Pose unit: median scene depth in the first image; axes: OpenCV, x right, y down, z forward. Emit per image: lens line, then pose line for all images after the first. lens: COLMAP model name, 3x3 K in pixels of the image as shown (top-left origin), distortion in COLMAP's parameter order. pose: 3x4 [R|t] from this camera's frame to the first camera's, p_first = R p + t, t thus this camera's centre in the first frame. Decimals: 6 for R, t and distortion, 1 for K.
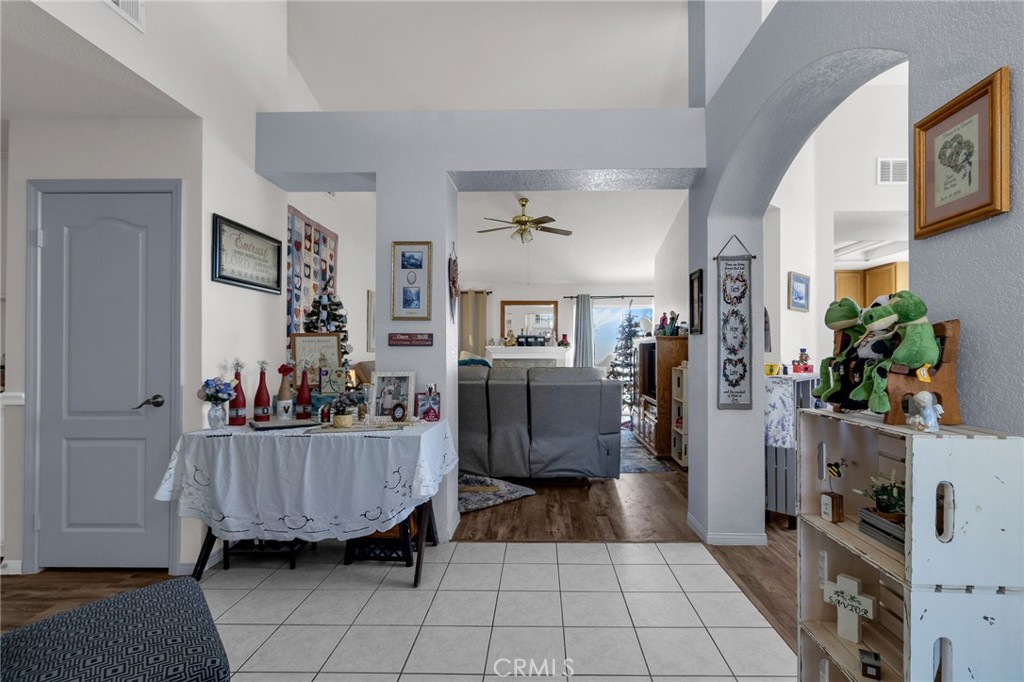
lens RADIAL K [[499.3, 0, 515.8], [0, 499.3, 347.6], [0, 0, 1]] dist [0.020195, 0.000197]
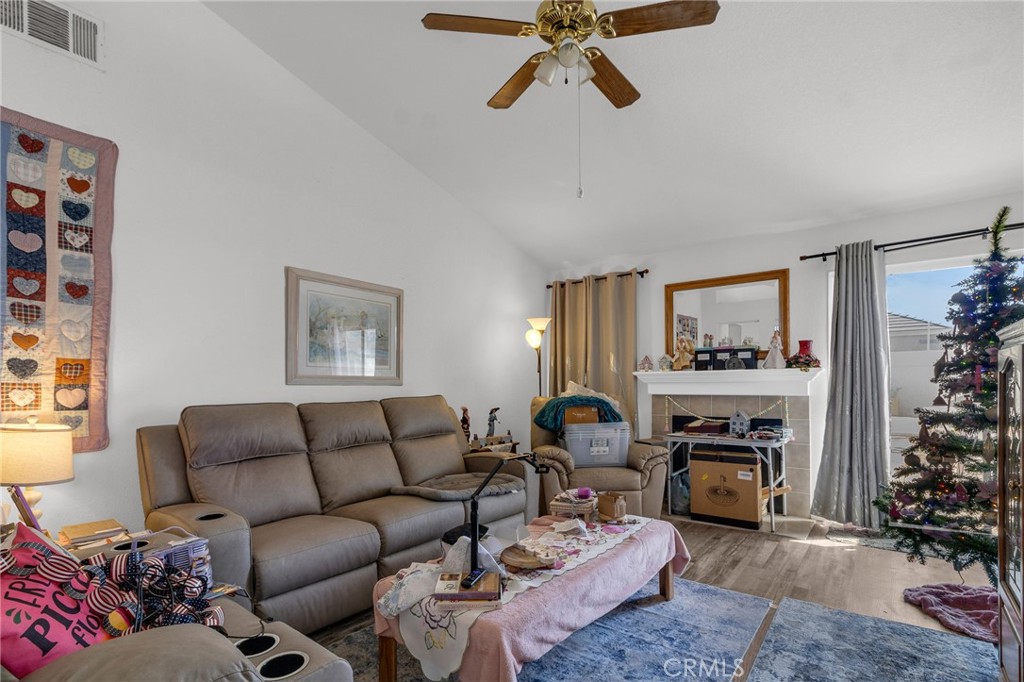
lens RADIAL K [[499.3, 0, 500.7], [0, 499.3, 377.5], [0, 0, 1]] dist [0.020195, 0.000197]
pose [[0.818721, -0.014447, -0.574010, 0.132844], [0.013689, 0.999890, -0.005641, 0.005085], [0.574029, -0.003239, 0.818829, 0.476219]]
